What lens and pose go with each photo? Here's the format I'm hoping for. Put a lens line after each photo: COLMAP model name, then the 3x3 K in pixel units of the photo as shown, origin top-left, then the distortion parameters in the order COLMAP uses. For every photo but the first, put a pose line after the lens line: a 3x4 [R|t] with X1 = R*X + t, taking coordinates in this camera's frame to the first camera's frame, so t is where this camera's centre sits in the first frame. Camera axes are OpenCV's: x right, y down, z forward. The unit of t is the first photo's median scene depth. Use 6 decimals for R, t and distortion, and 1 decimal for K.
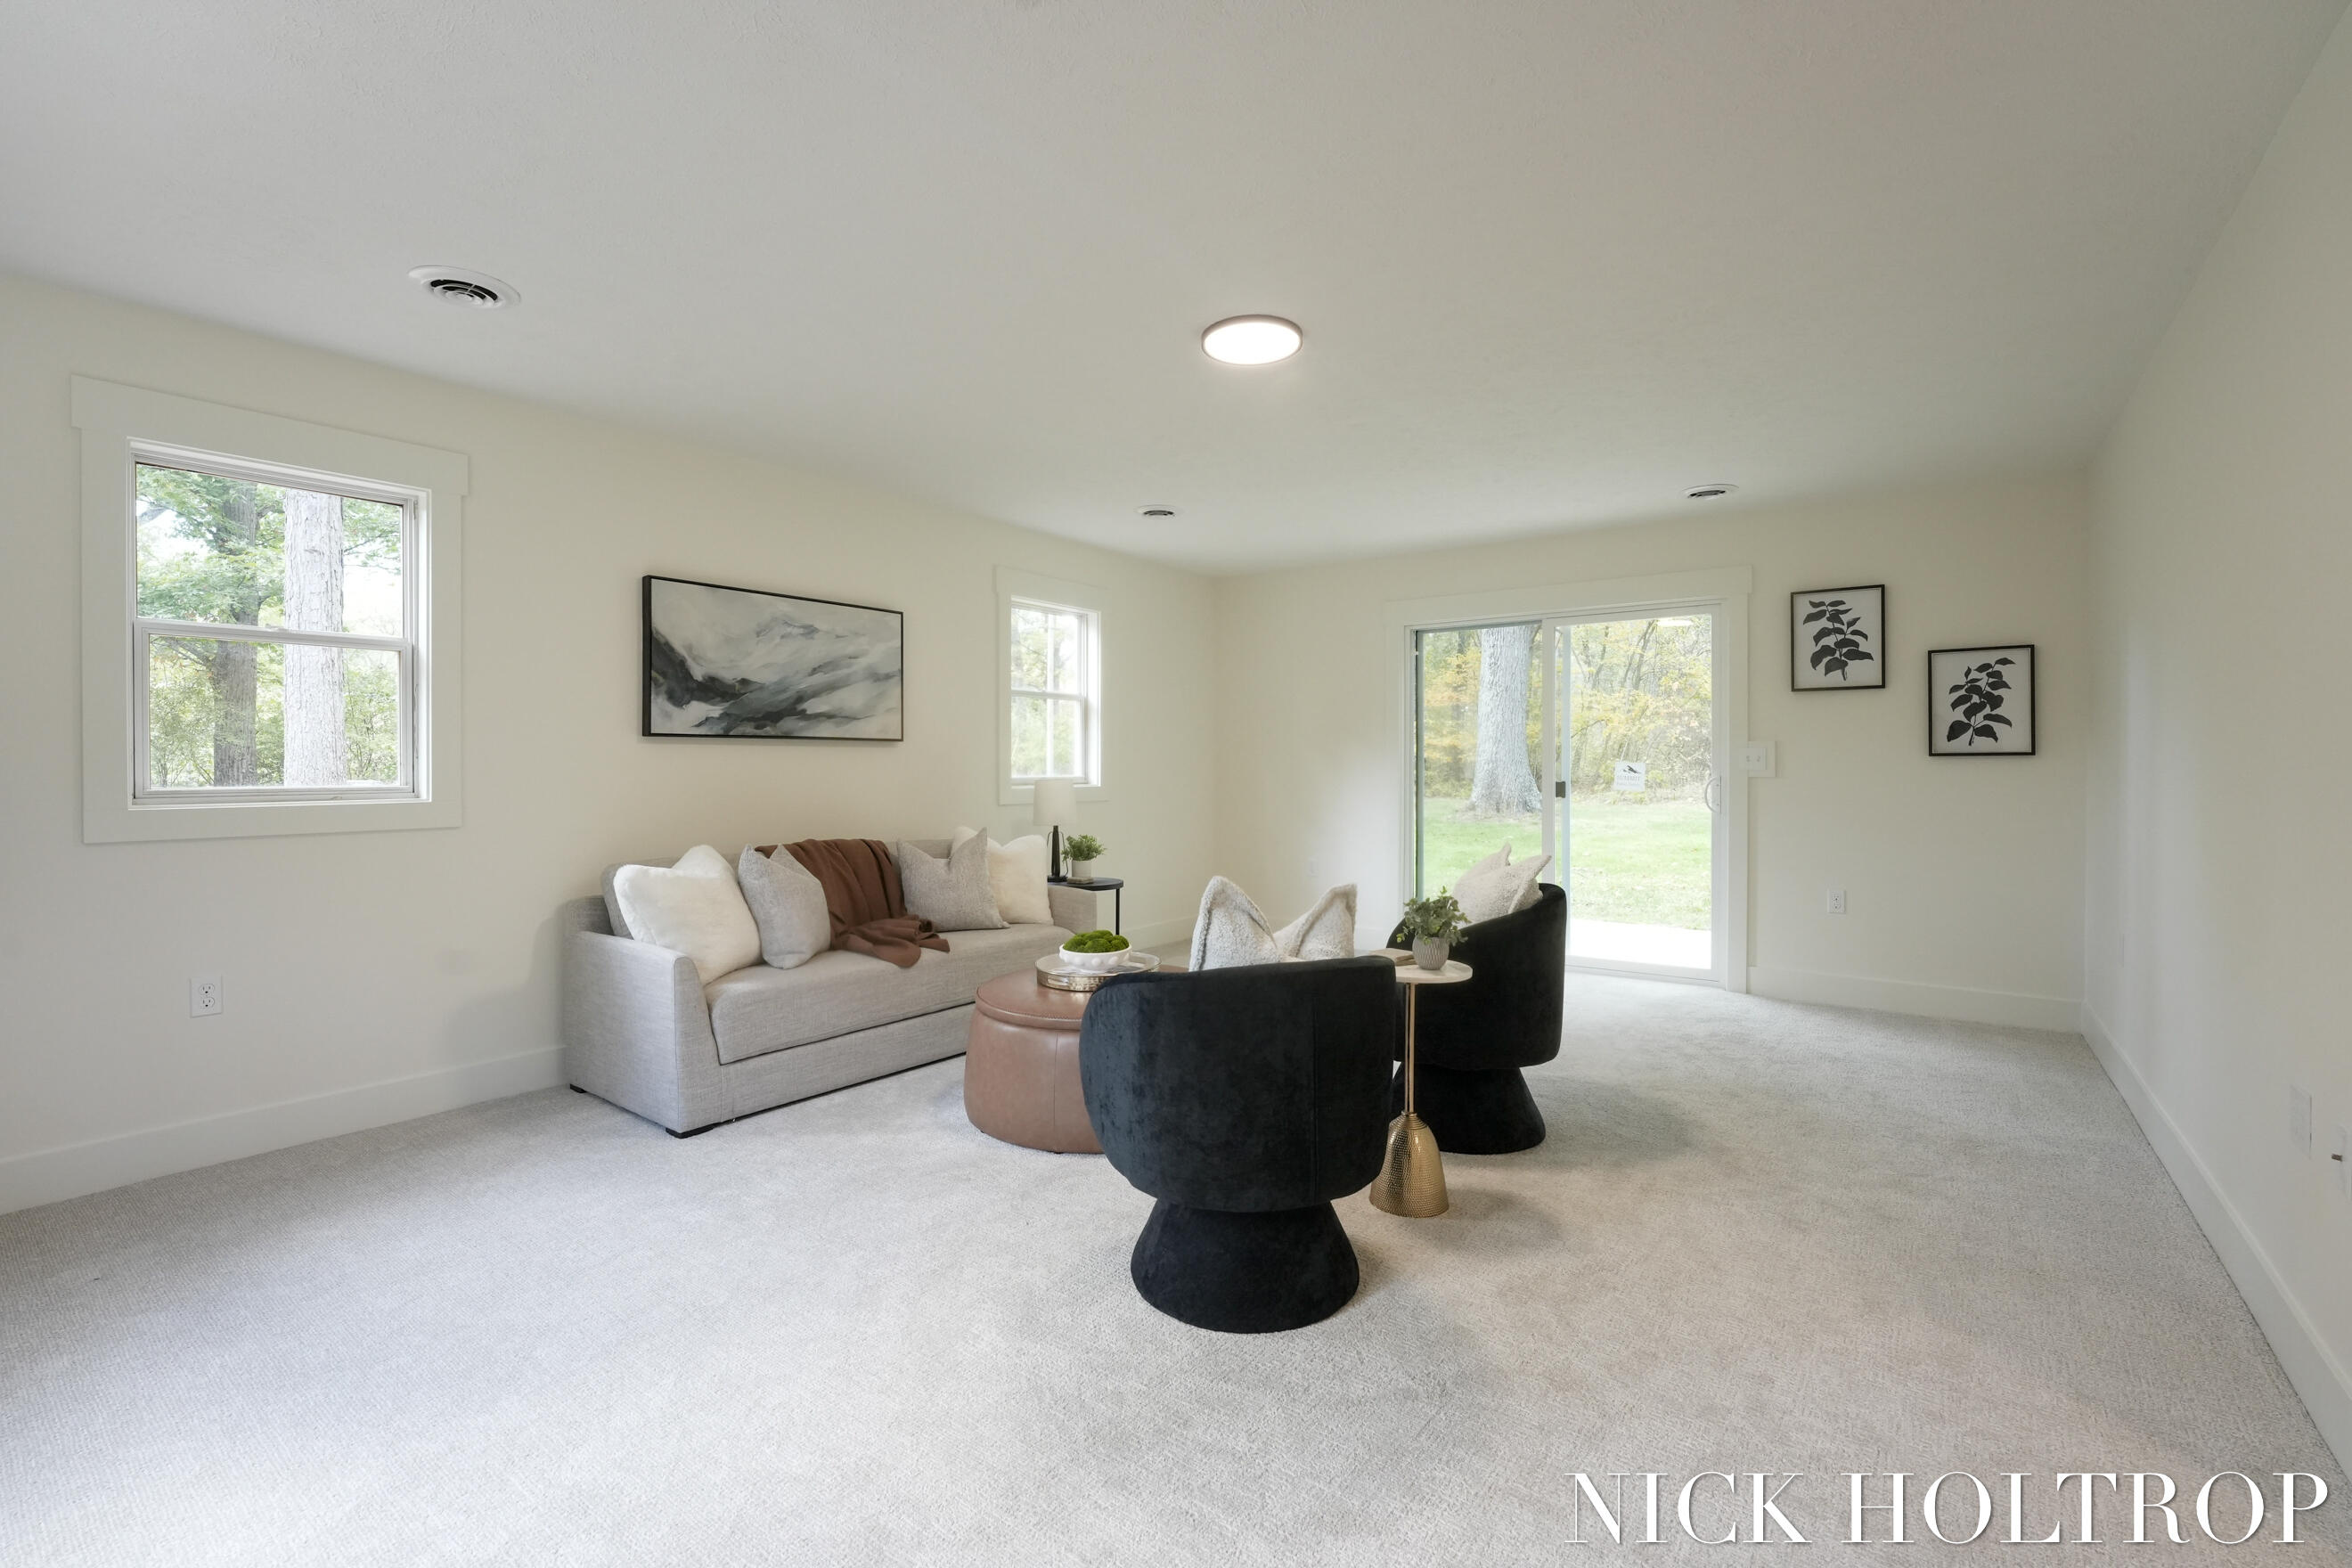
lens RADIAL K [[1010.1, 0, 1157.0], [0, 1010.1, 764.5], [0, 0, 1]] dist [-0.017749, 0.001423]
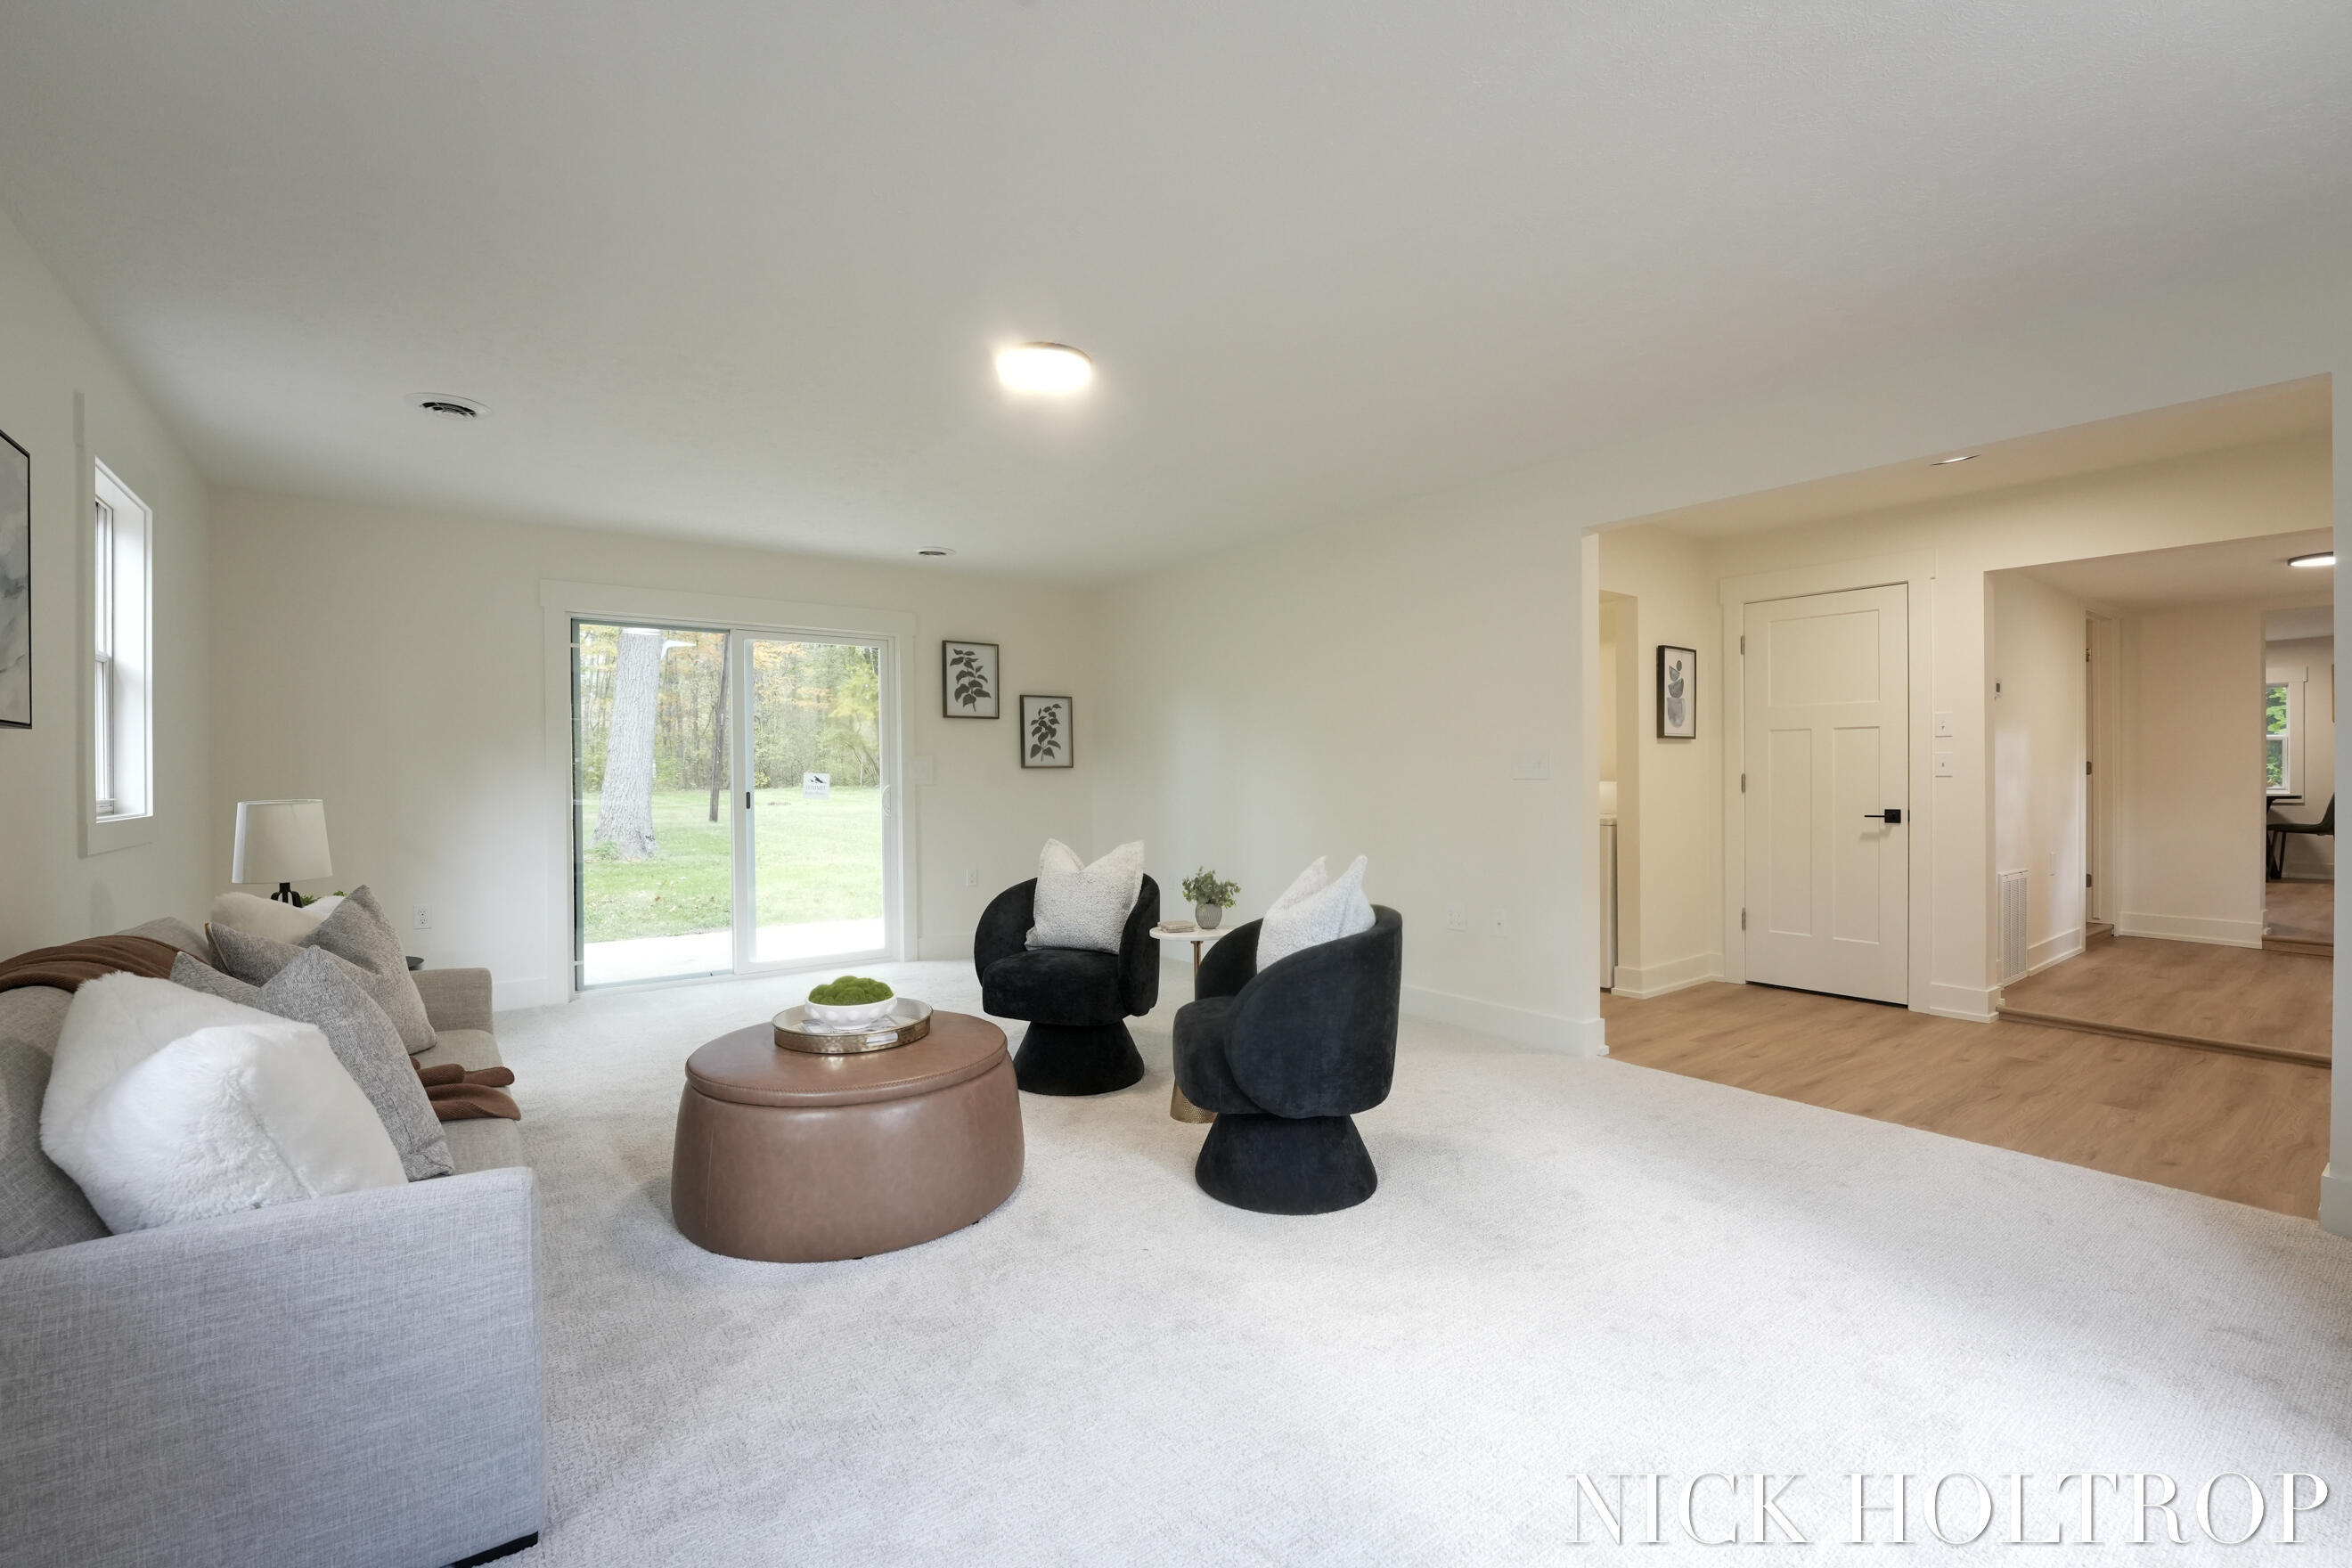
lens RADIAL K [[1010.1, 0, 1178.1], [0, 1010.1, 777.6], [0, 0, 1]] dist [-0.017749, 0.001423]
pose [[0.286748, -0.005561, 0.957990, -0.573929], [0.006498, 0.999971, 0.003859, 0.000999], [-0.957984, 0.005118, 0.286776, 0.381325]]
